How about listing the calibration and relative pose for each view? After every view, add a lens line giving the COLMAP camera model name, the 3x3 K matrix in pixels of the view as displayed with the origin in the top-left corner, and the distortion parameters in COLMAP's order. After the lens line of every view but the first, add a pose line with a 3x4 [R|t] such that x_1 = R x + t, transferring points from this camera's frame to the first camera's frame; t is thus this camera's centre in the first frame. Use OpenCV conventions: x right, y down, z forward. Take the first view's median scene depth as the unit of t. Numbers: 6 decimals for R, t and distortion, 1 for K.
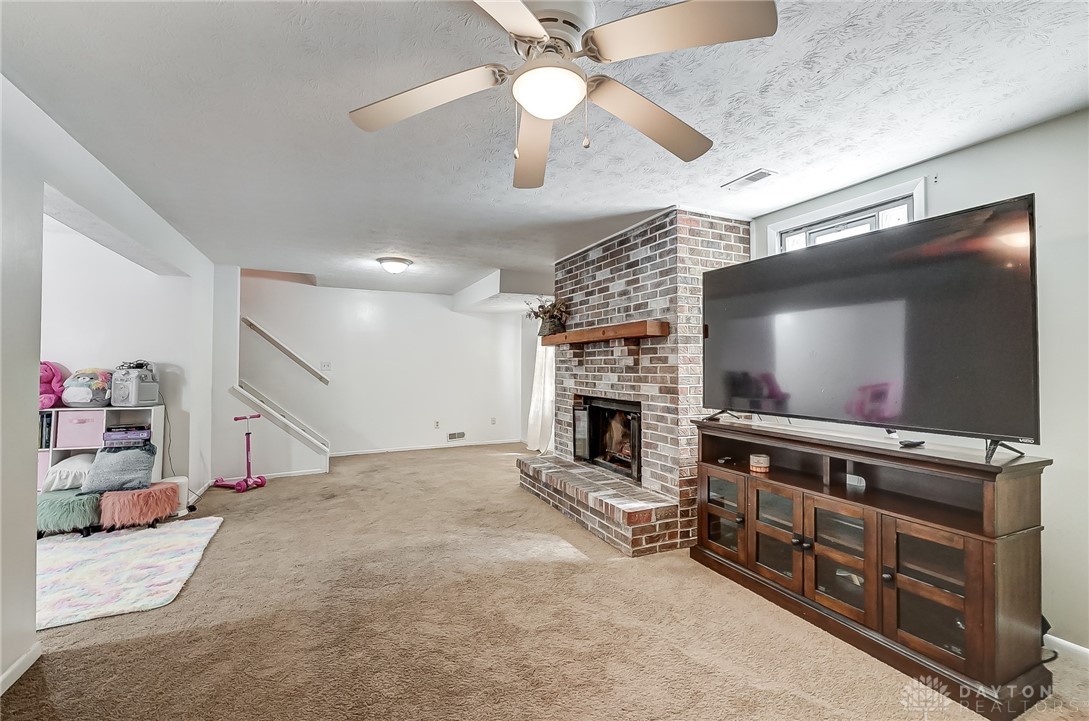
lens RADIAL K [[456.4, 0, 543.4], [0, 456.4, 357.3], [0, 0, 1]] dist [0.001115, 0.000188]
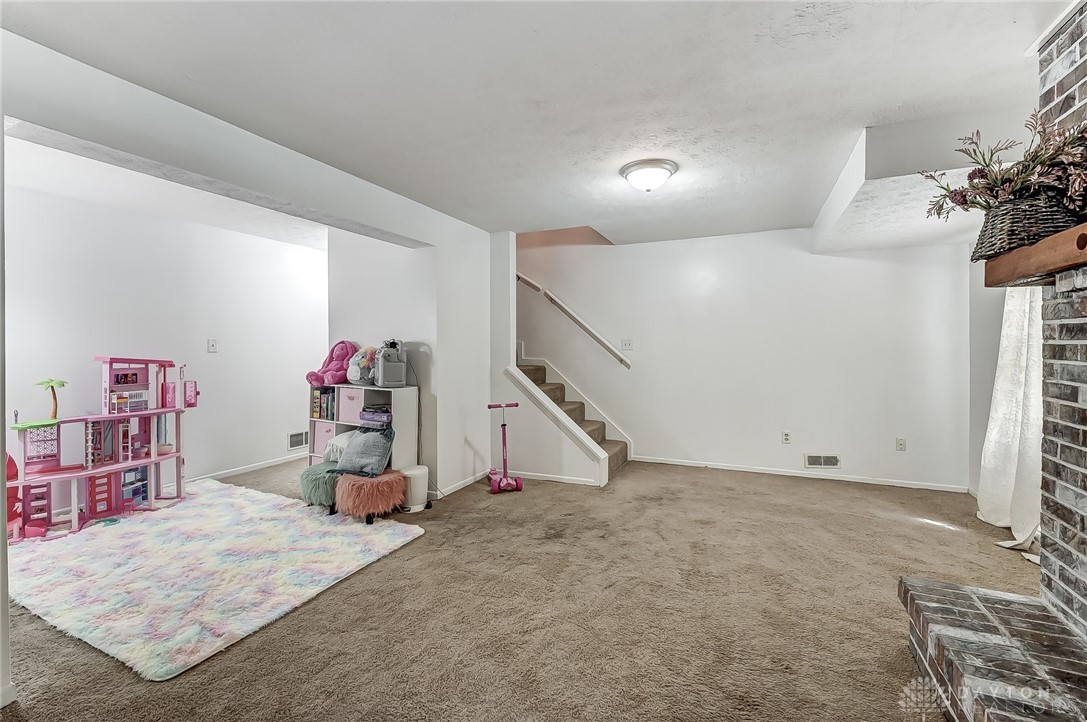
lens RADIAL K [[452.0, 0, 541.2], [0, 452.0, 344.7], [0, 0, 1]] dist [-0.022180, 0.000776]
pose [[0.643009, -0.001952, -0.765856, 0.044172], [0.014905, 0.999839, 0.009966, 0.013613], [0.765713, -0.017824, 0.642935, 0.616764]]
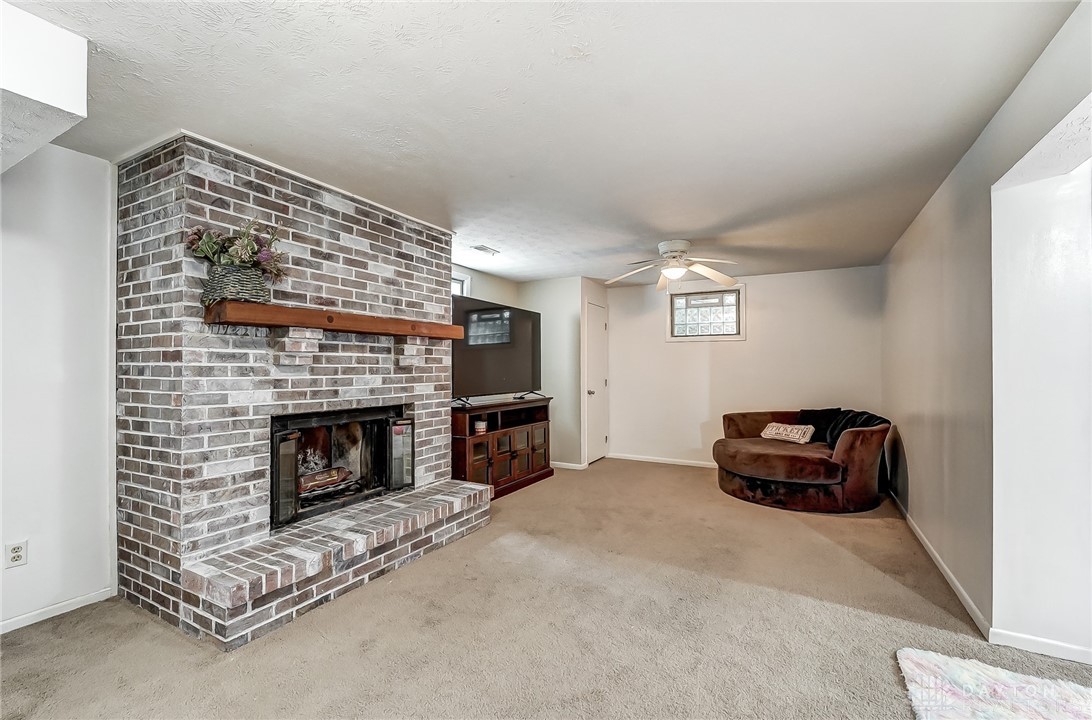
lens RADIAL K [[460.4, 0, 548.8], [0, 460.4, 367.0], [0, 0, 1]] dist [-0.001114, -0.000254]
pose [[-0.593589, 0.000664, 0.804768, -0.674743], [-0.015708, 0.999800, -0.012411, 0.025914], [-0.804615, -0.020009, -0.593459, 1.219405]]
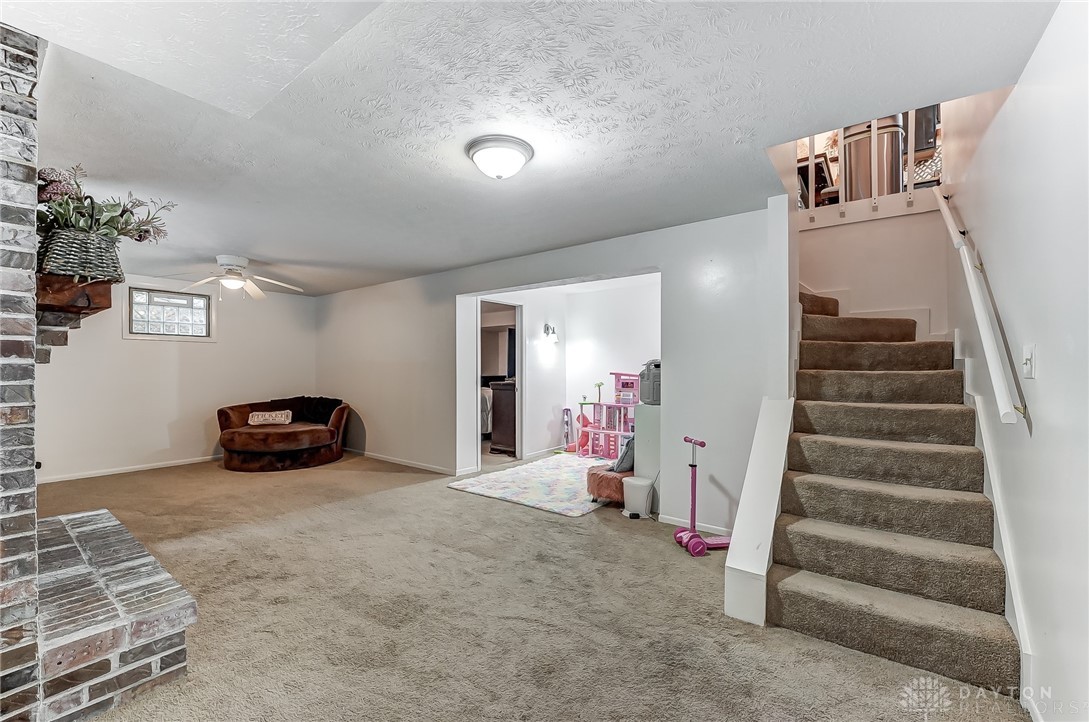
lens RADIAL K [[449.4, 0, 546.3], [0, 449.4, 370.2], [0, 0, 1]] dist [-0.027963, 0.000091]
pose [[-0.884599, 0.004622, -0.466330, -0.179145], [0.009975, 0.999910, -0.009011, 0.036700], [0.466246, -0.012623, -0.884565, 1.760191]]
